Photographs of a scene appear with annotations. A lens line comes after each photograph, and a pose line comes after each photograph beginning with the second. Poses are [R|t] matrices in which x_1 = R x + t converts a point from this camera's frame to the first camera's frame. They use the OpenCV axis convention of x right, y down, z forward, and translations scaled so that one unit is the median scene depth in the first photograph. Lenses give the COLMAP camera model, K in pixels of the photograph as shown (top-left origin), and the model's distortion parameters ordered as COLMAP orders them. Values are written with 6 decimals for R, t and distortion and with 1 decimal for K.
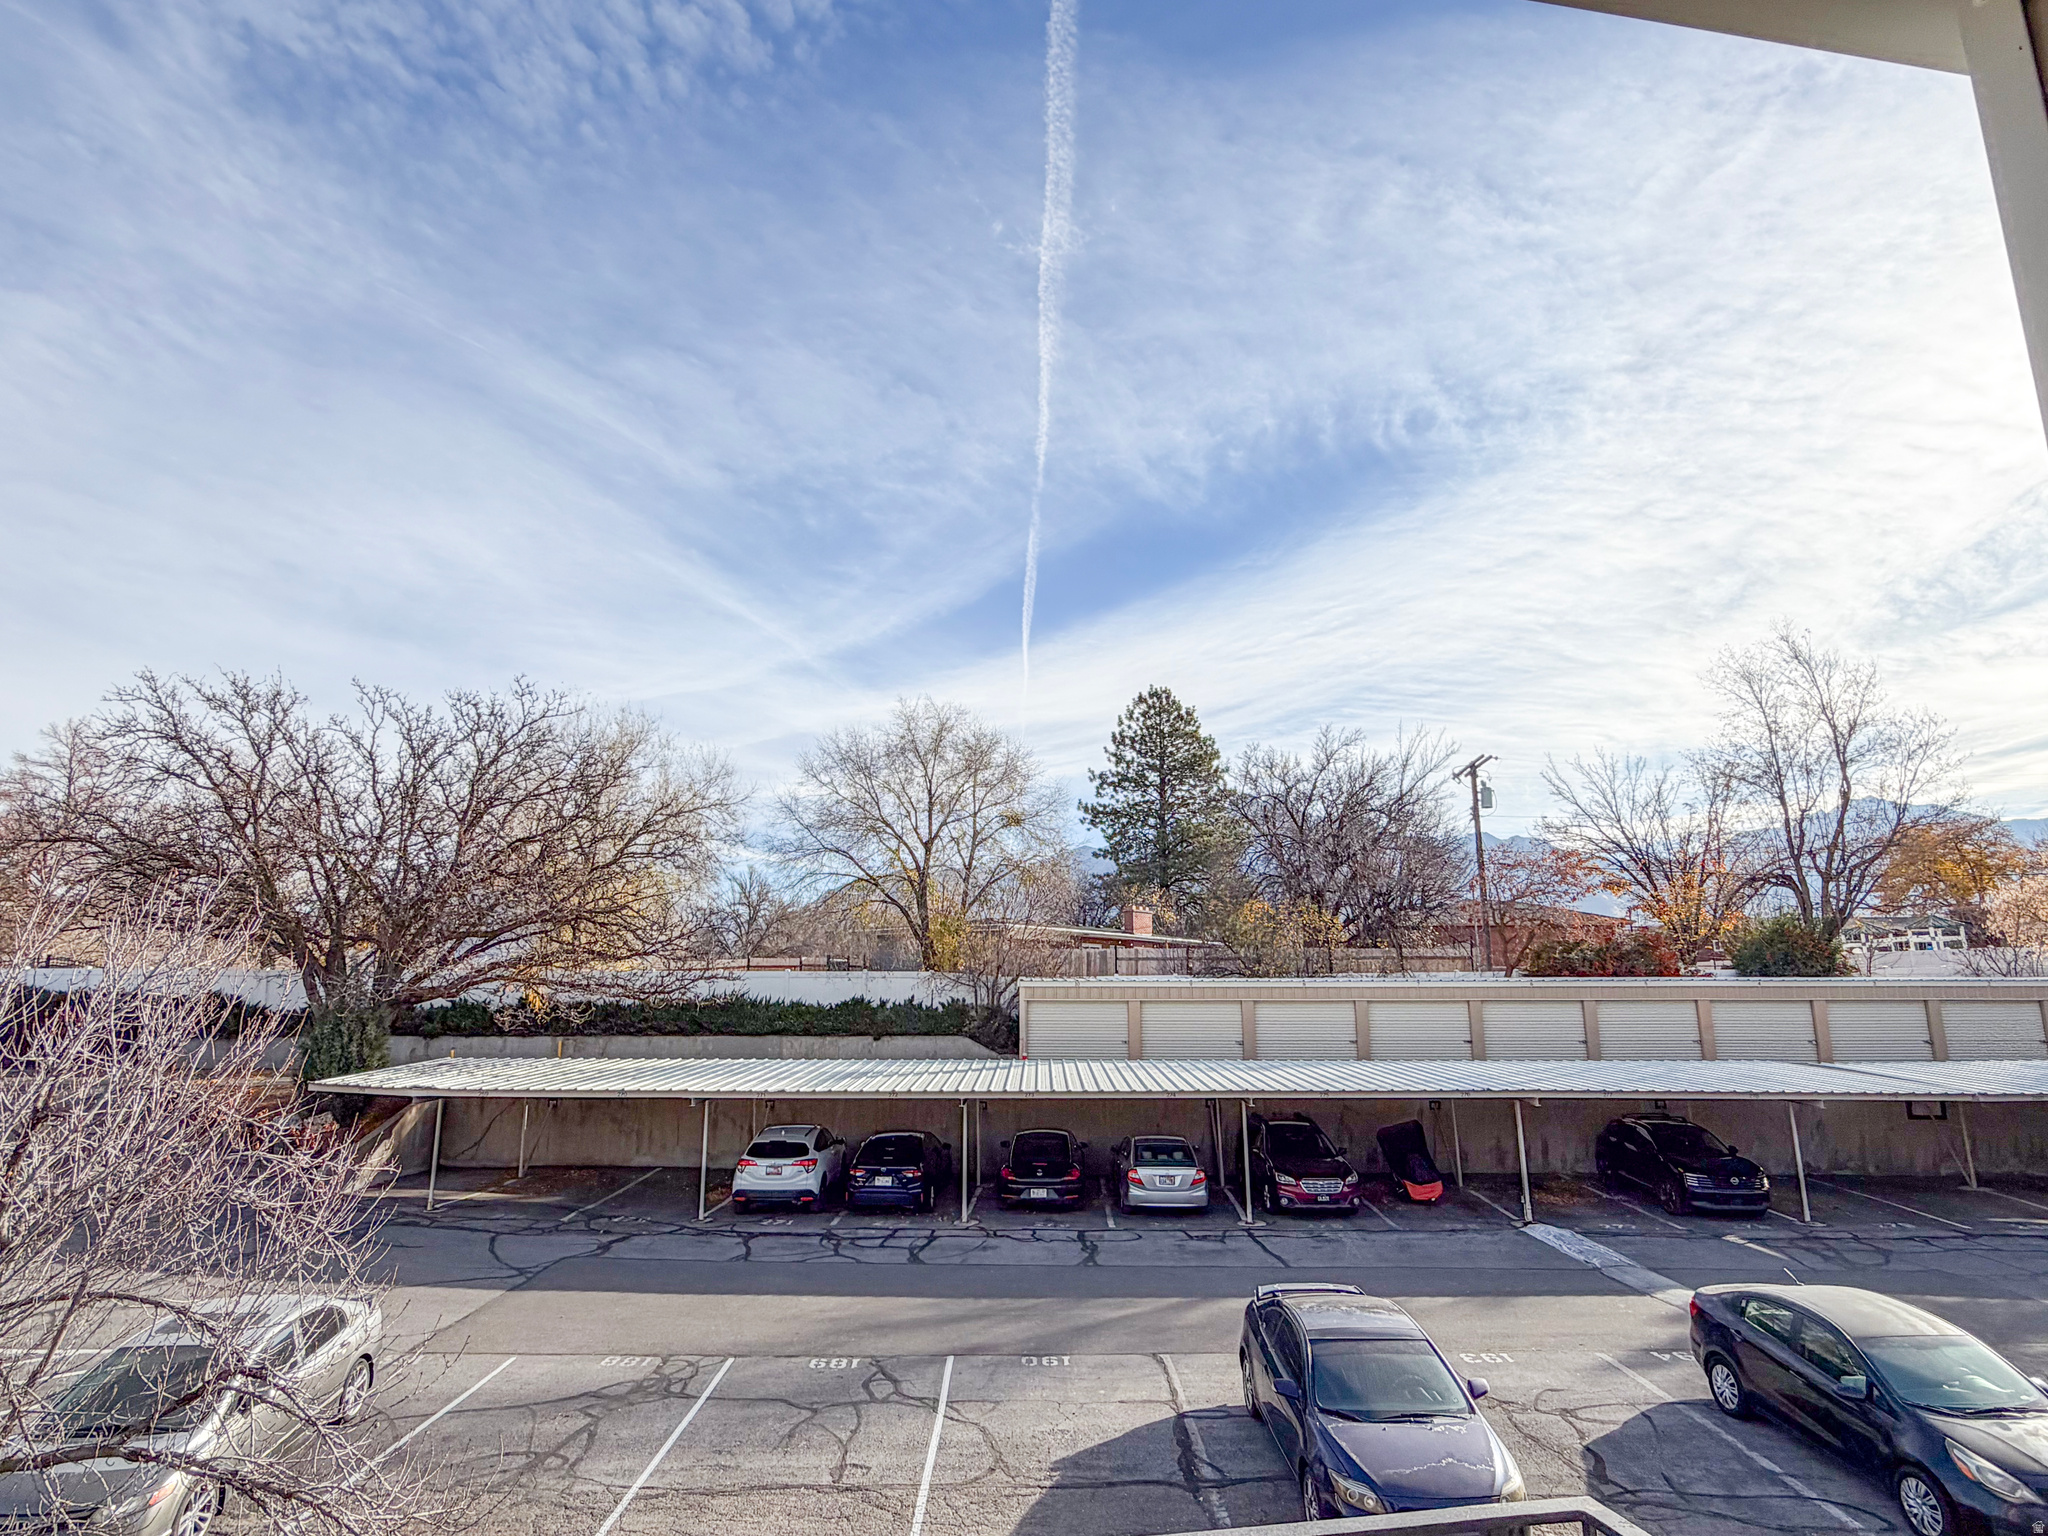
lens RADIAL K [[1093.1, 0, 1031.0], [0, 1093.1, 771.5], [0, 0, 1]] dist [0.008291, -0.003136]
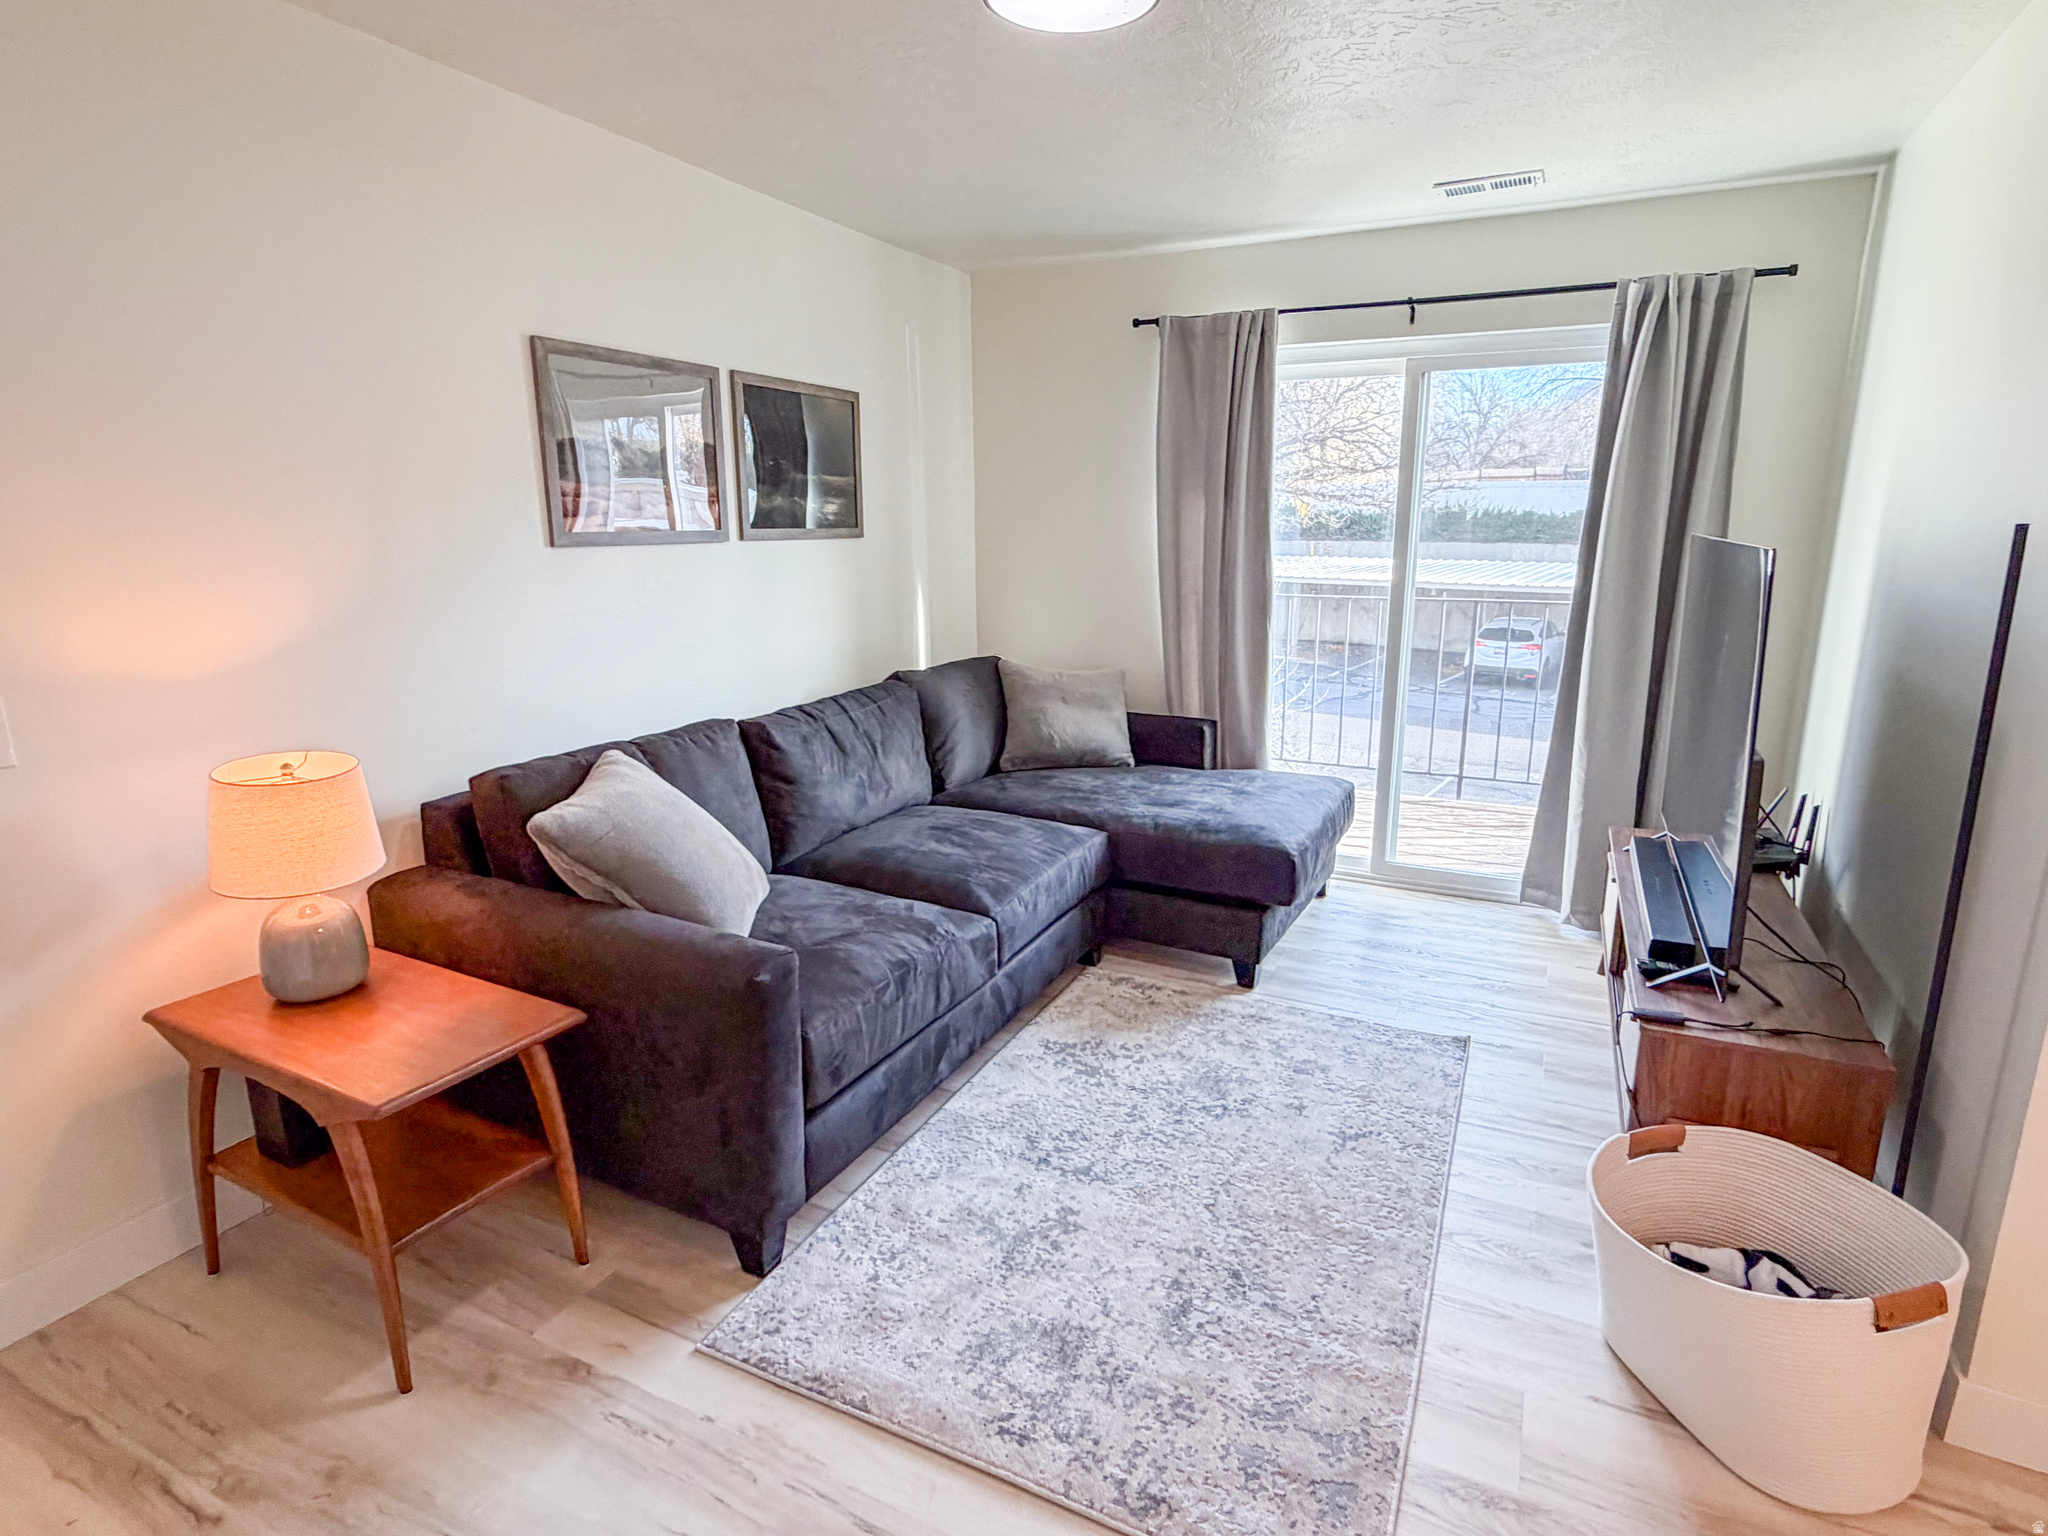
lens RADIAL K [[1093.1, 0, 1031.4], [0, 1093.1, 763.4], [0, 0, 1]] dist [0.008291, -0.003136]
pose [[0.812503, 0.128252, -0.568675, 0.025841], [0.120031, 0.917792, 0.378484, -0.021009], [0.570466, -0.375778, 0.730314, -0.126938]]
